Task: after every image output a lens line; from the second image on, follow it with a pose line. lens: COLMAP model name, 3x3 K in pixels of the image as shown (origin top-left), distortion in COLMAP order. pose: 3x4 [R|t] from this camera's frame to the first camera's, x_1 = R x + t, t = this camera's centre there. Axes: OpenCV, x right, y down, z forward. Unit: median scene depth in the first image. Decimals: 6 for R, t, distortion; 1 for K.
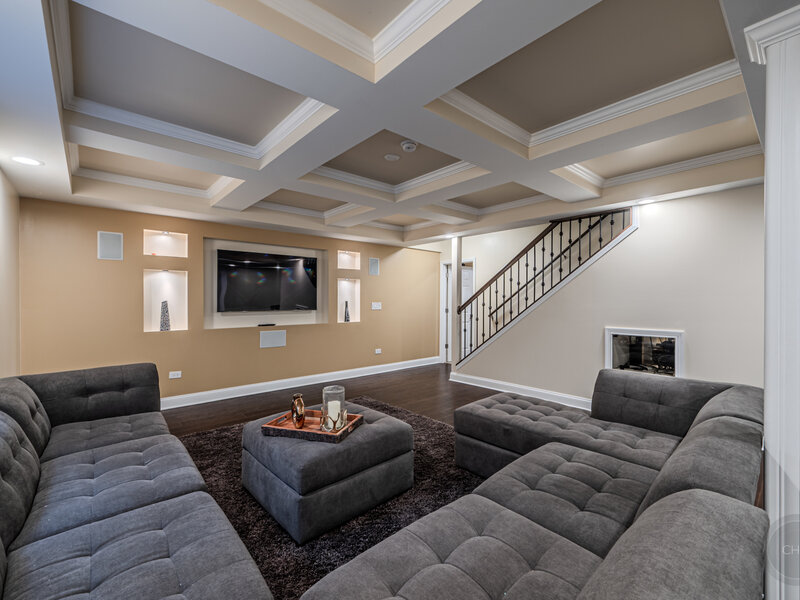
lens RADIAL K [[354.4, 0, 402.4], [0, 354.4, 302.6], [0, 0, 1]] dist [-0.000365, -0.000069]
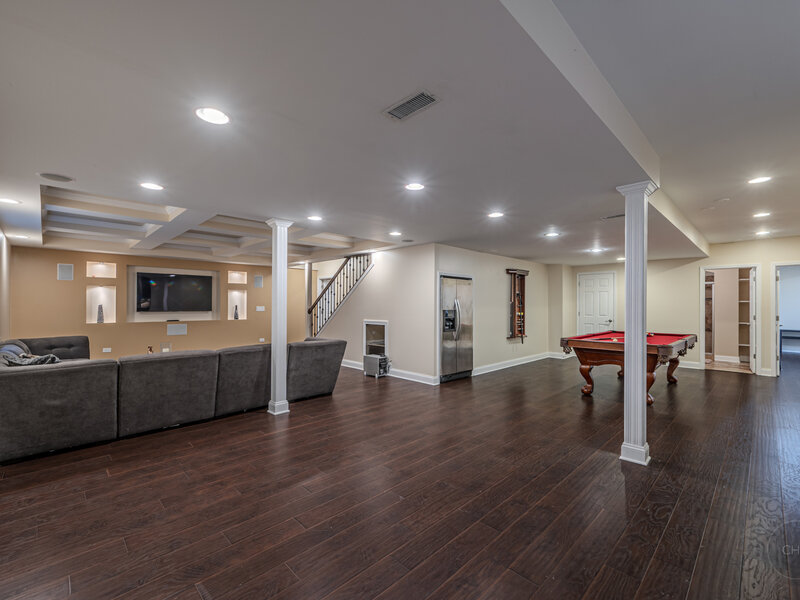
lens RADIAL K [[354.4, 0, 402.4], [0, 354.4, 302.6], [0, 0, 1]] dist [-0.000365, -0.000069]
pose [[0.997978, 0.001789, 0.063532, 0.585748], [-0.000892, 0.999900, -0.014137, 0.007147], [-0.063551, 0.014052, 0.997880, -0.685249]]
